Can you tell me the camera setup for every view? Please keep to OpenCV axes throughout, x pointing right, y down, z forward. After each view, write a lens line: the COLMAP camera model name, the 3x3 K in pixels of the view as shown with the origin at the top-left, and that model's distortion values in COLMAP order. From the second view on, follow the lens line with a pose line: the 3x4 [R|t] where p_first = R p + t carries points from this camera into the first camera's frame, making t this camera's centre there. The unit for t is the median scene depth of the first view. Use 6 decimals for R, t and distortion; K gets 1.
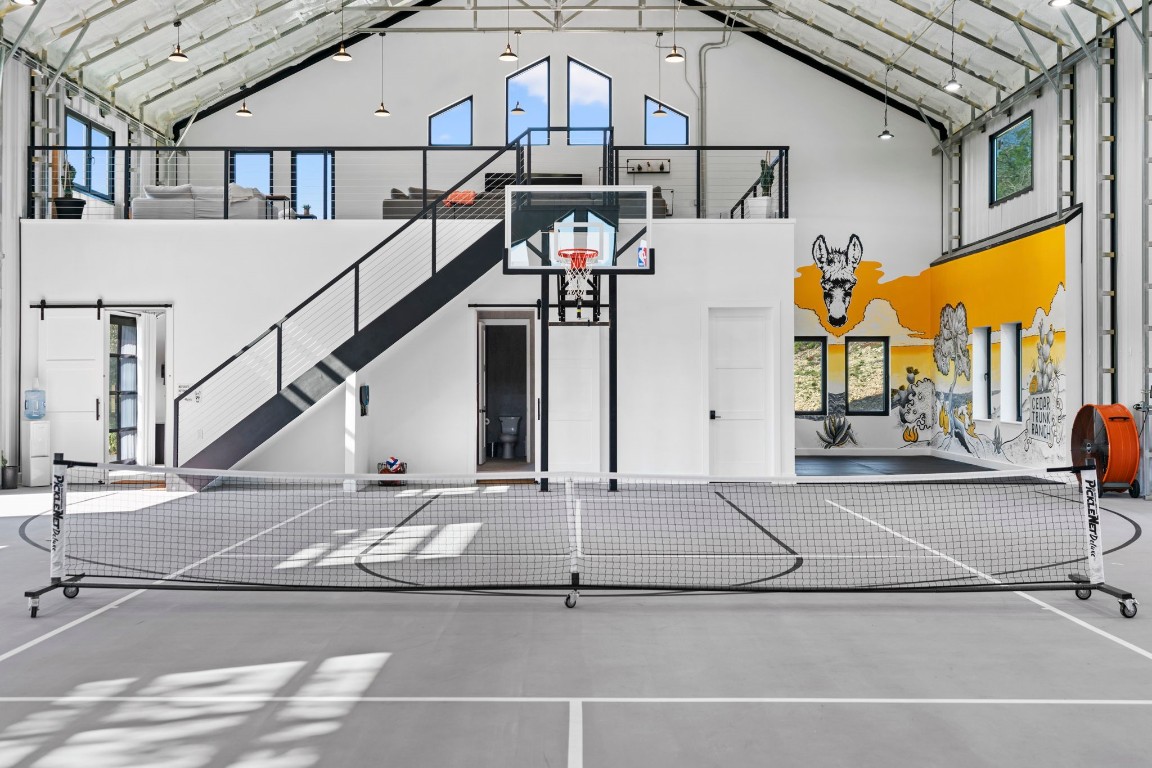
lens RADIAL K [[940.2, 0, 576.6], [0, 940.2, 379.0], [0, 0, 1]] dist [0.009815, -0.008228]
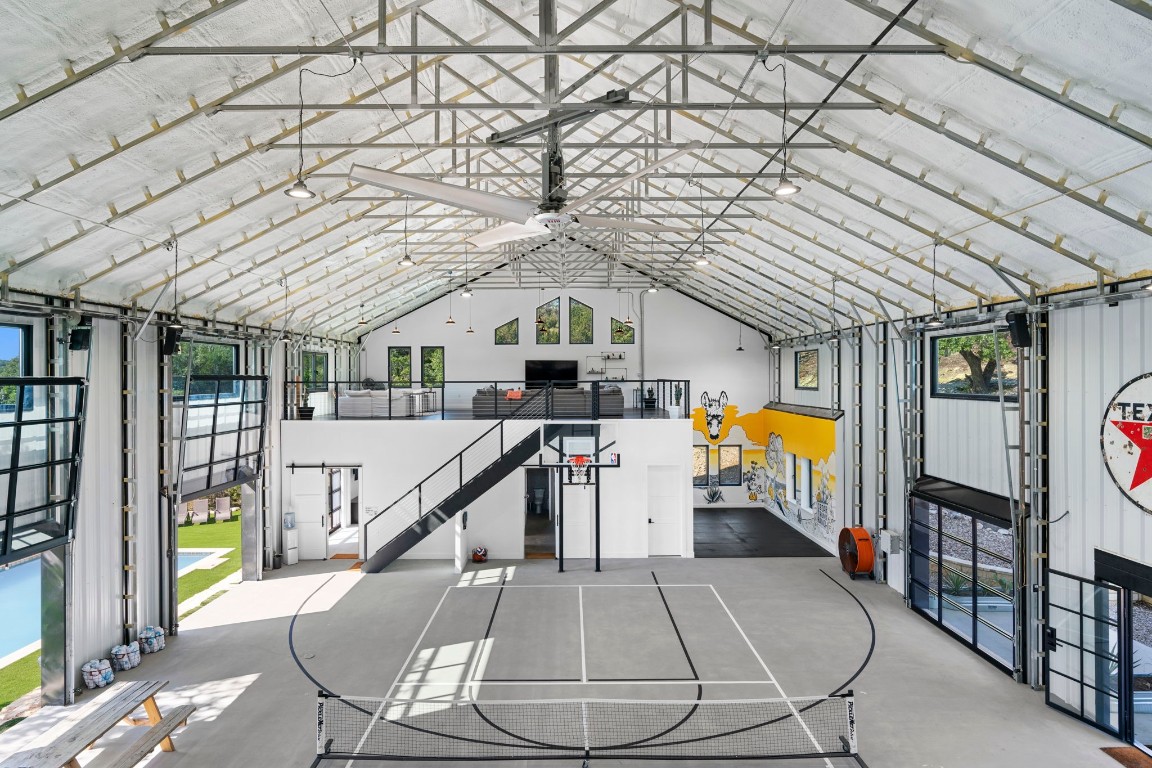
lens RADIAL K [[512.8, 0, 573.7], [0, 512.8, 382.0], [0, 0, 1]] dist [-0.003149, -0.000074]
pose [[0.999944, -0.006304, 0.008481, -0.014542], [0.006195, 0.999898, 0.012843, -0.254377], [-0.008561, -0.012790, 0.999882, -0.022860]]
